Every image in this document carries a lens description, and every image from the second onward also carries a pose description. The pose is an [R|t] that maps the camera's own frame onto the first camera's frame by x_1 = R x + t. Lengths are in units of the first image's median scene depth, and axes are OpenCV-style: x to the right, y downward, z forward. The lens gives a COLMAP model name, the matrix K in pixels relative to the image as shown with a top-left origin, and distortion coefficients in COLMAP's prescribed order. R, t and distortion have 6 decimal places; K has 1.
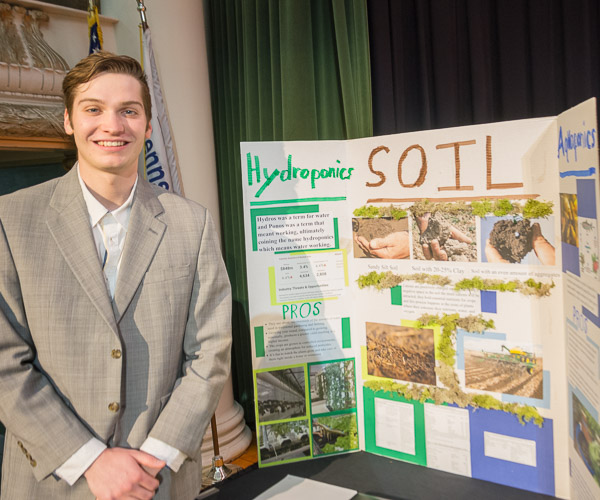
lens RADIAL K [[736.8, 0, 300.3], [0, 736.8, 250.5], [0, 0, 1]] dist [0.006559, 0.000000]
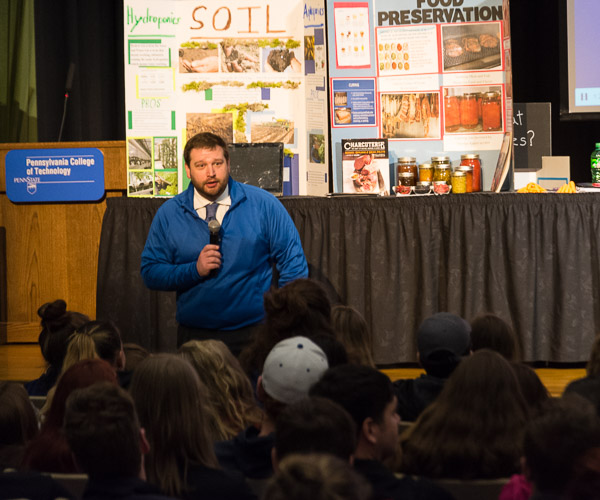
lens RADIAL K [[2670.1, 0, 300.0], [0, 2670.1, 249.9], [0, 0, 1]] dist [0.134727, 0.000000]
pose [[0.915933, 0.018316, 0.400914, -2.194393], [-0.006624, 0.999512, -0.030532, 0.621583], [-0.401277, 0.025309, 0.915607, -4.828760]]
